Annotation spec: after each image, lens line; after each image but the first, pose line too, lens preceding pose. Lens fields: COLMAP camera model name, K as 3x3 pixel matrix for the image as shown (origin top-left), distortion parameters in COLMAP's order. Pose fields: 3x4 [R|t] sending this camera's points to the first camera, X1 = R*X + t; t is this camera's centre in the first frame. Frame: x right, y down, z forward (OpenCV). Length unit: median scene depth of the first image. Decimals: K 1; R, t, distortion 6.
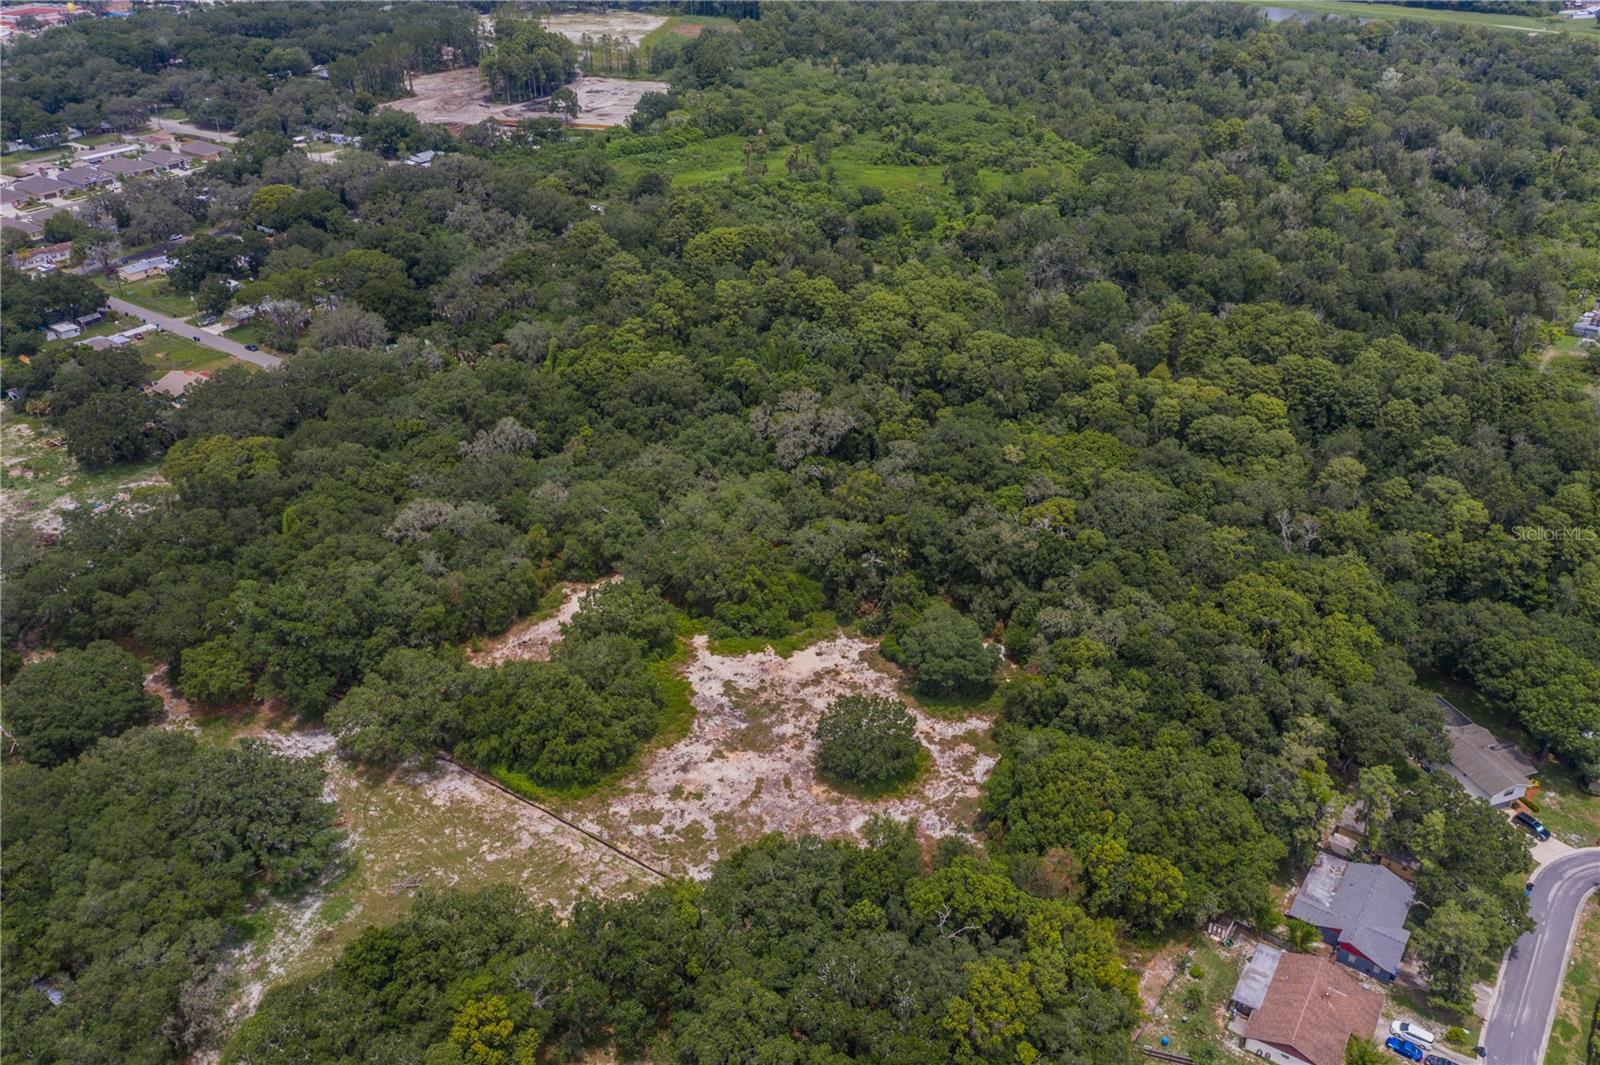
lens RADIAL K [[1255.3, 0, 800.0], [0, 1255.3, 532.5], [0, 0, 1]] dist [0.012148, 0.005428]
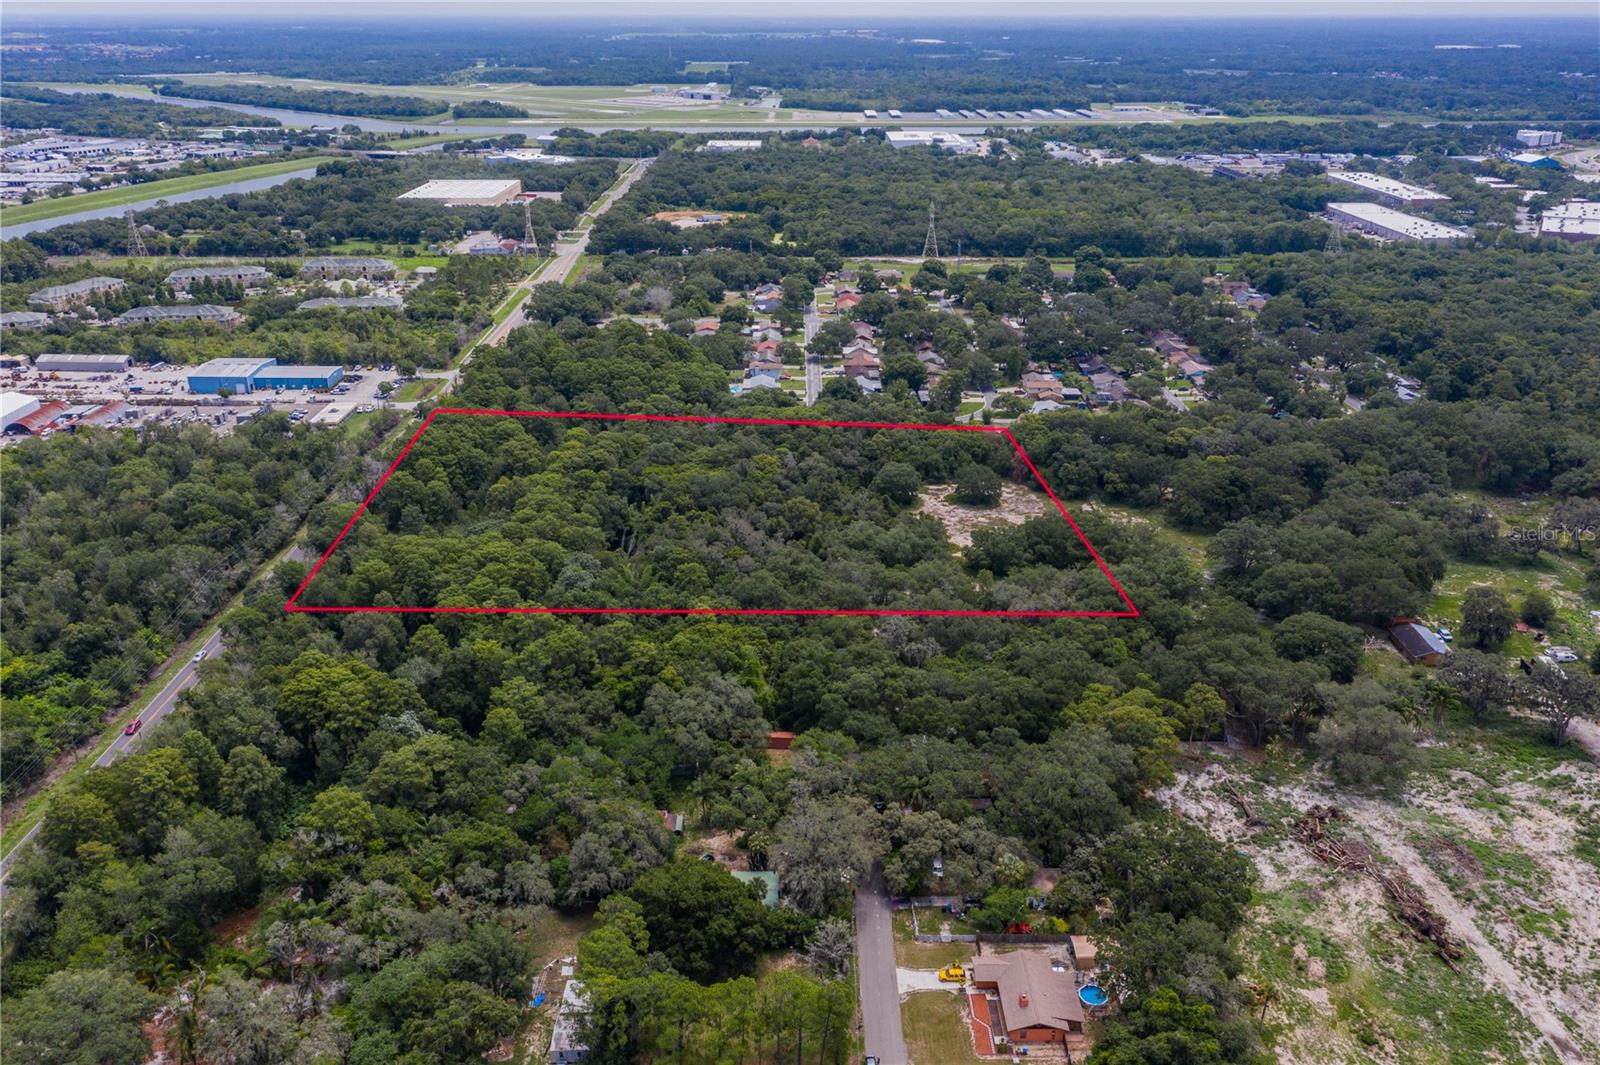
lens RADIAL K [[1259.8, 0, 800.0], [0, 1259.8, 532.5], [0, 0, 1]] dist [0.010498, 0.003463]
pose [[-0.592051, -0.295486, 0.749775, -1.262115], [0.416288, 0.684494, 0.598475, -1.067727], [-0.690058, 0.666450, -0.282249, 1.720744]]
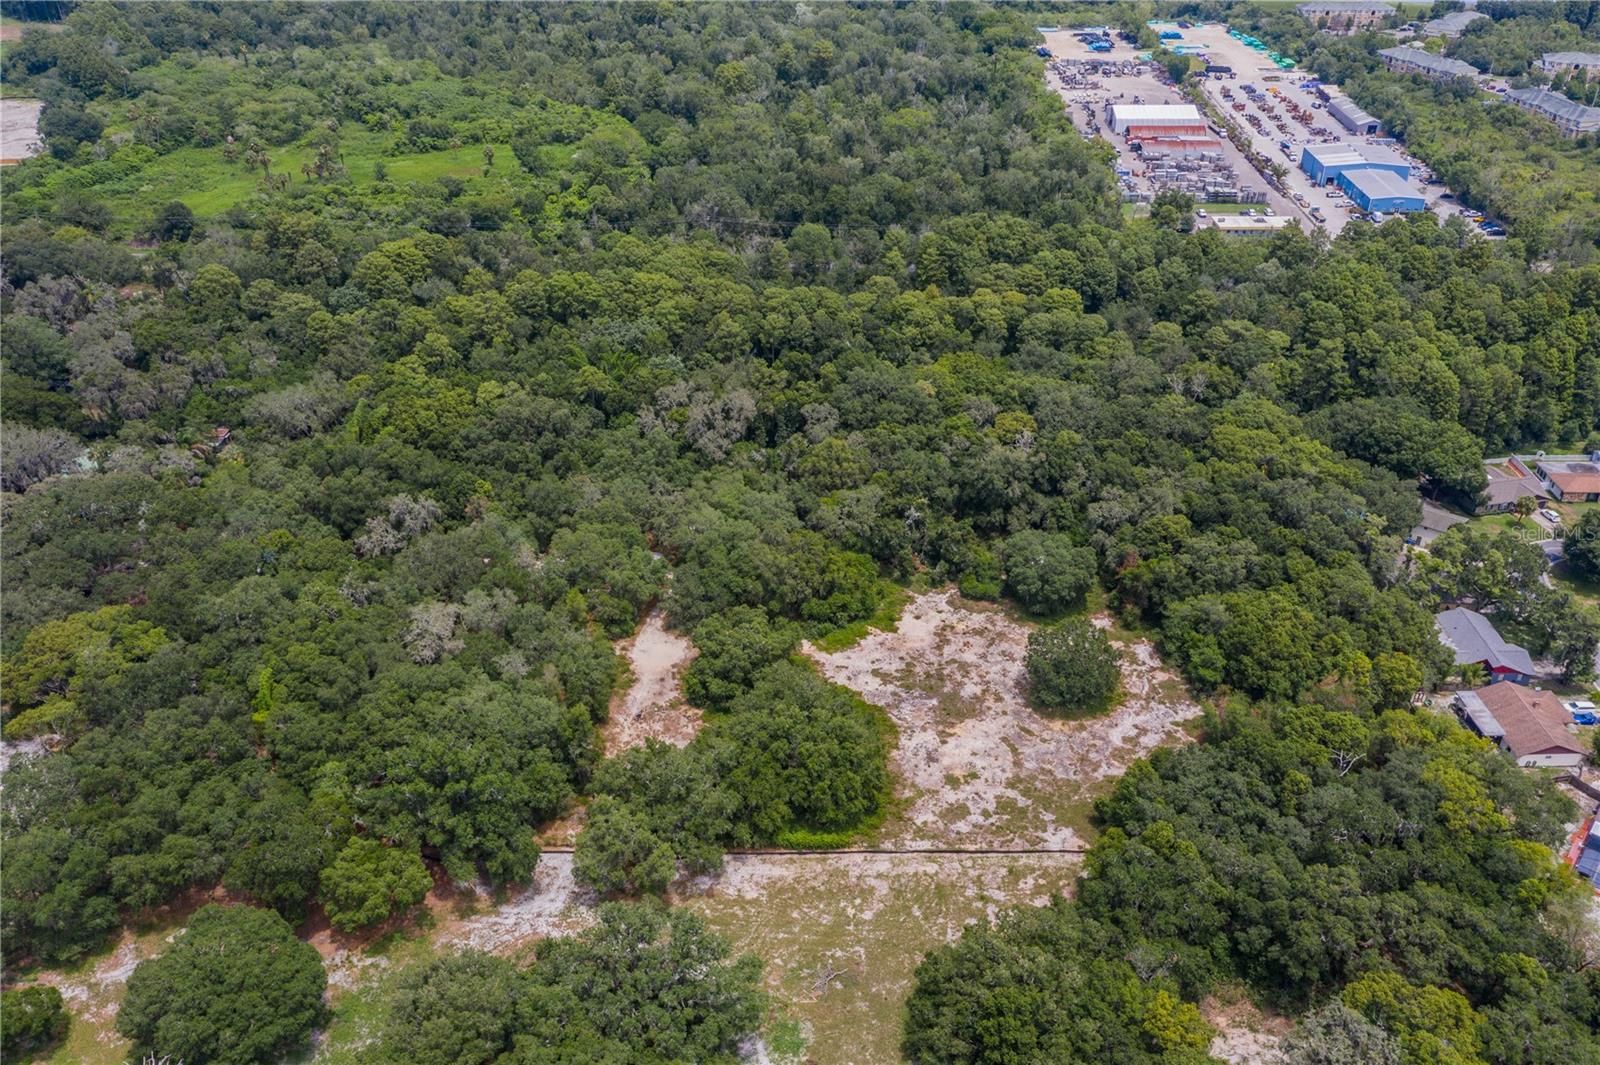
lens RADIAL K [[1259.8, 0, 800.0], [0, 1259.8, 532.5], [0, 0, 1]] dist [0.010498, 0.003463]
pose [[0.824059, -0.293254, 0.484695, -0.575516], [0.280449, 0.954569, 0.100734, -0.104126], [-0.492215, 0.052921, 0.868863, 0.177941]]
